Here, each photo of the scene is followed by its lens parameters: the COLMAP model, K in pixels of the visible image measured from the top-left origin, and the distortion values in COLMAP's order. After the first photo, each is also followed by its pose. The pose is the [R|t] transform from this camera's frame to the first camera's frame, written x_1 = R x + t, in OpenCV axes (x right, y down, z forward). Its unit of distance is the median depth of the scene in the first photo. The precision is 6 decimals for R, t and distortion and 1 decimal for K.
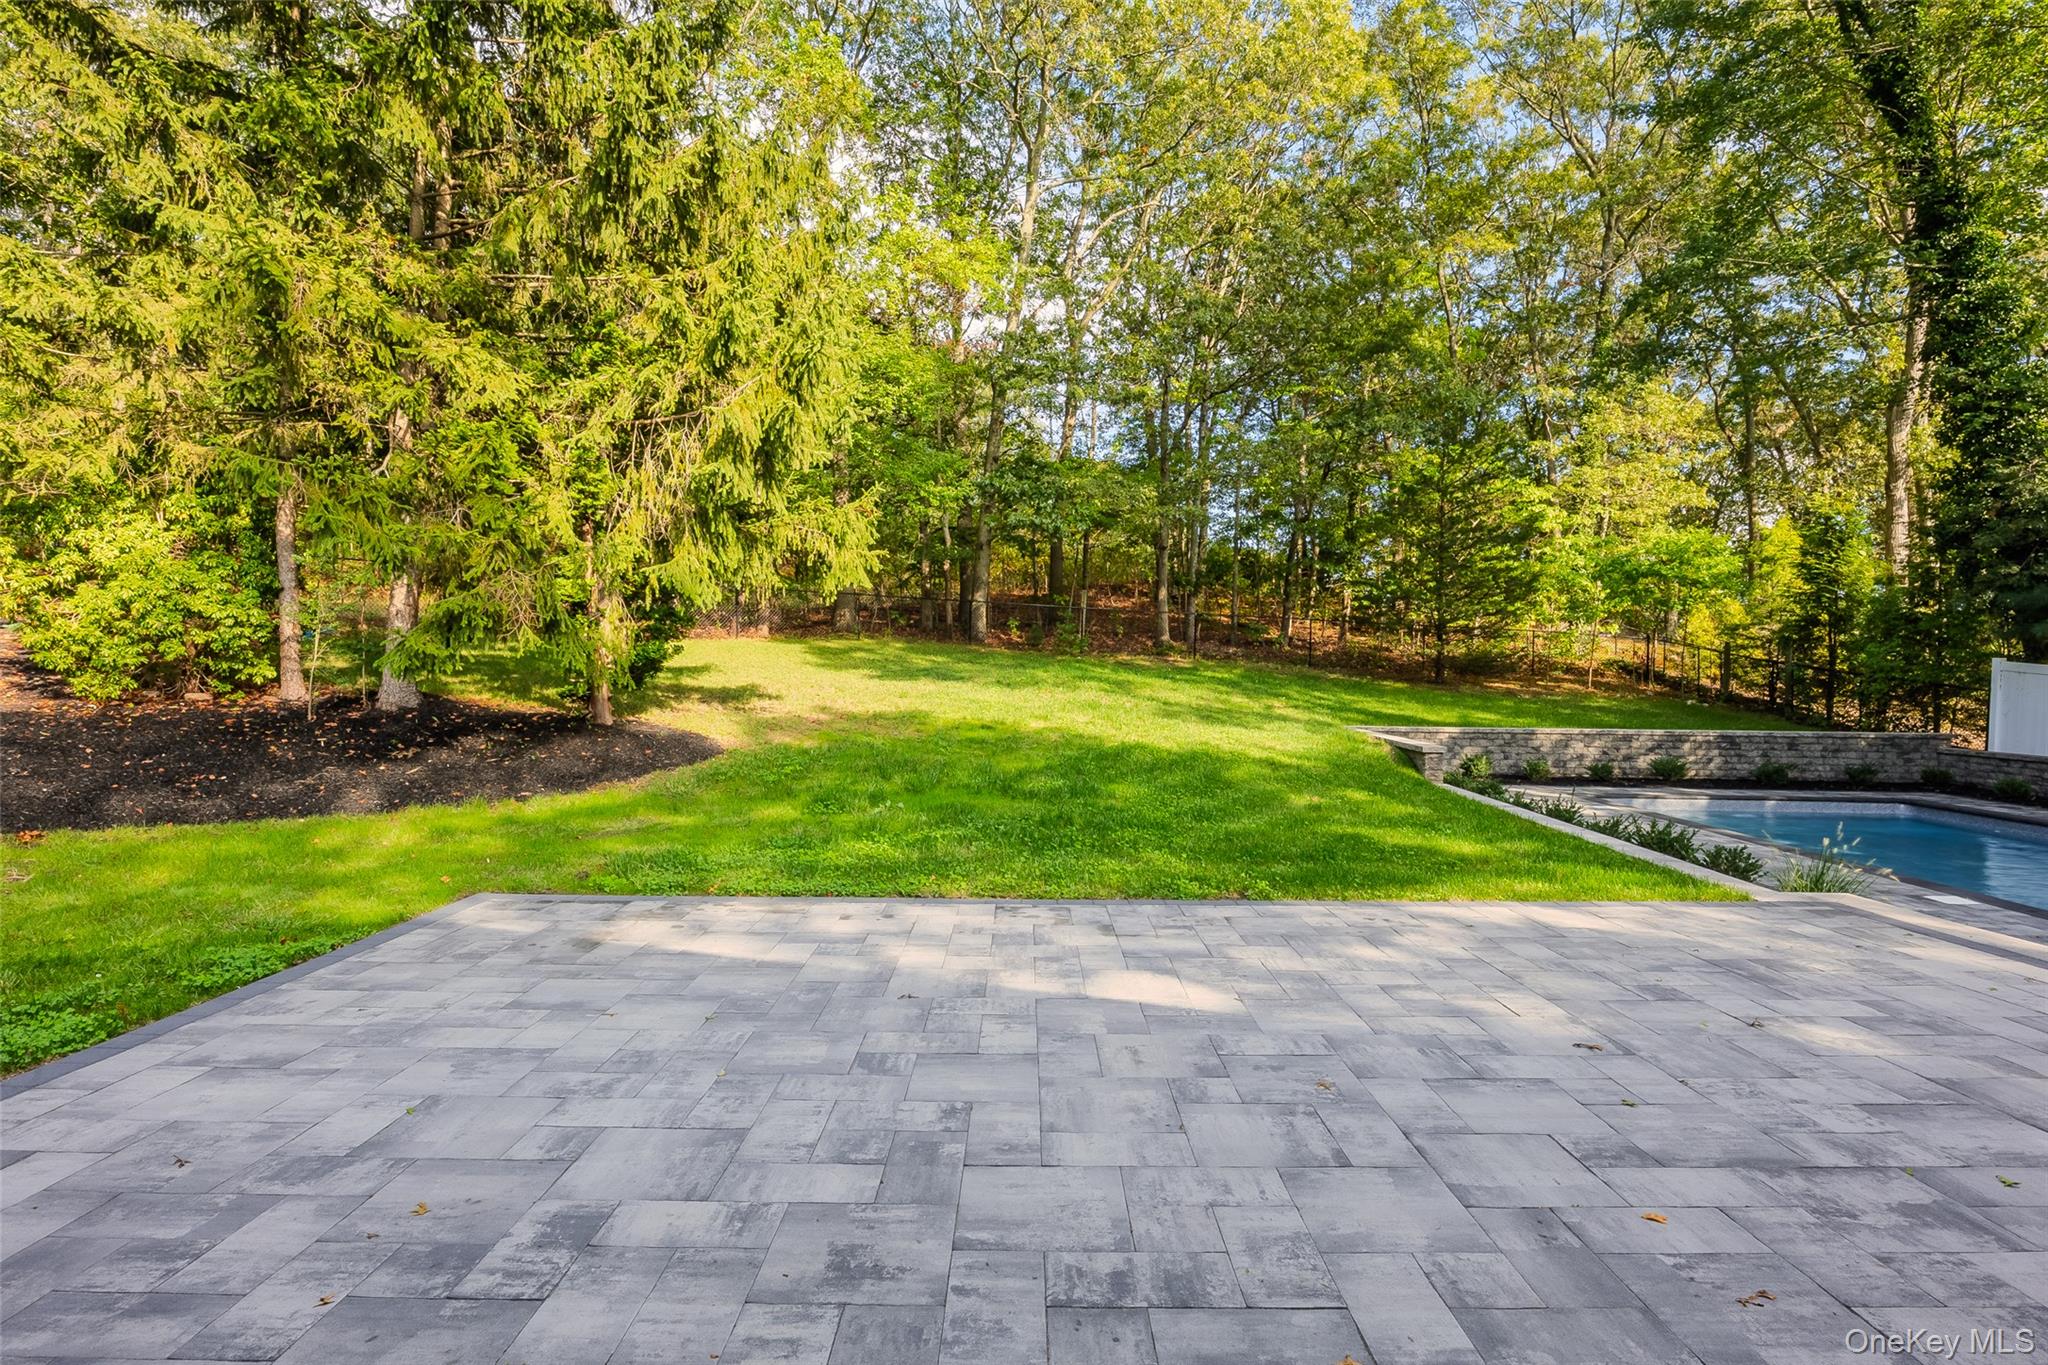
lens RADIAL K [[1066.7, 0, 1024.0], [0, 1066.7, 682.5], [0, 0, 1]] dist [0.000147, -0.000163]
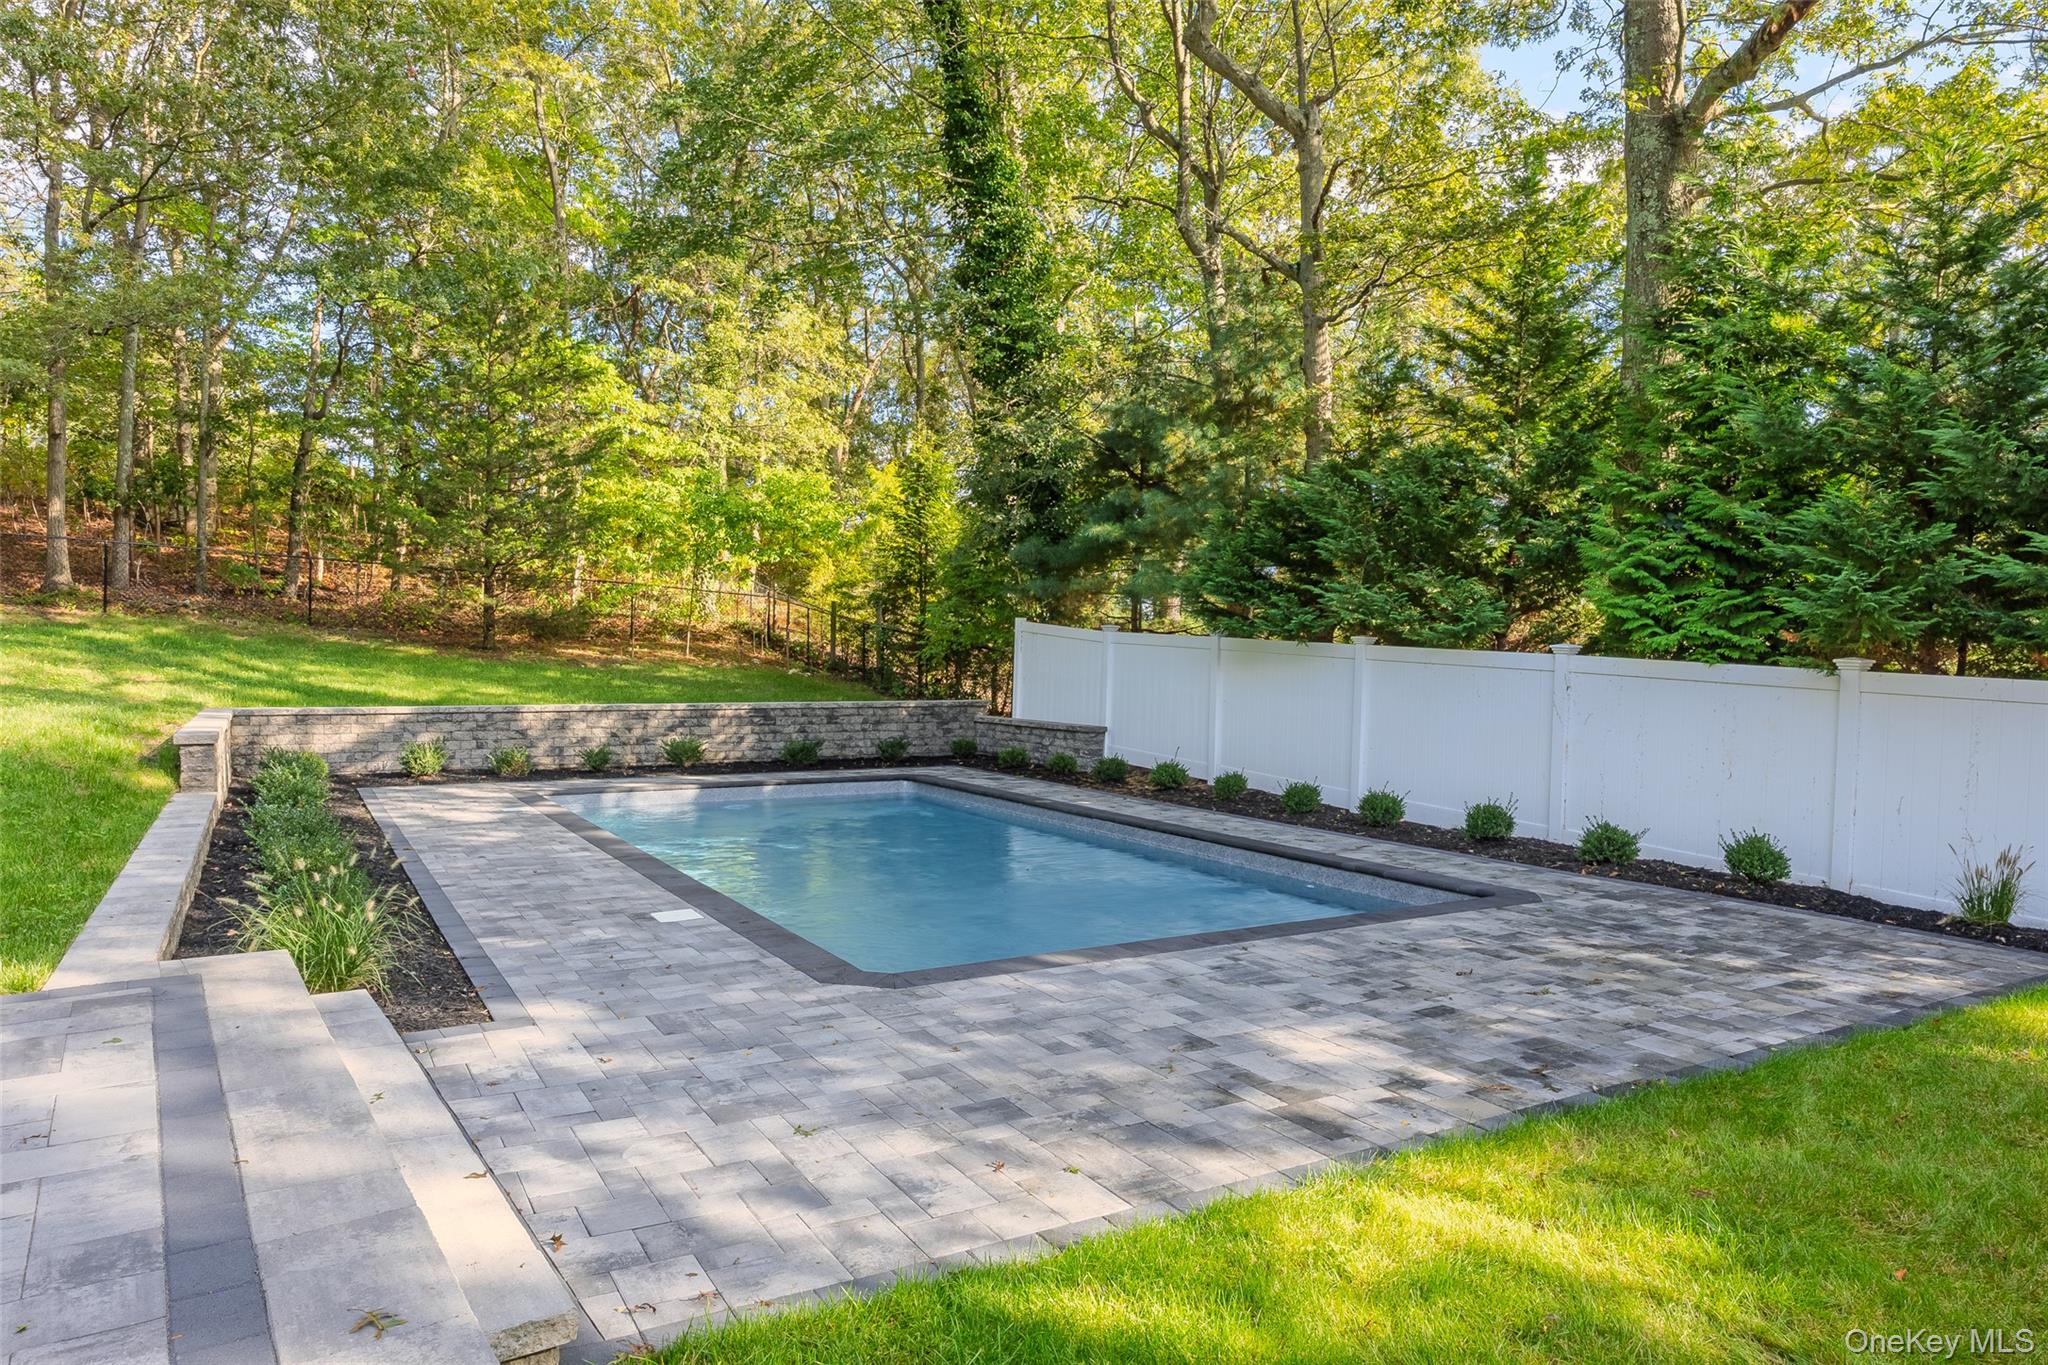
lens RADIAL K [[1285.6, 0, 1024.0], [0, 1285.6, 682.5], [0, 0, 1]] dist [-0.006733, -0.000206]
pose [[0.830802, -0.013513, 0.556403, 0.274392], [0.002789, 0.999794, 0.020116, 0.010228], [-0.556560, -0.015160, 0.830669, 0.061951]]
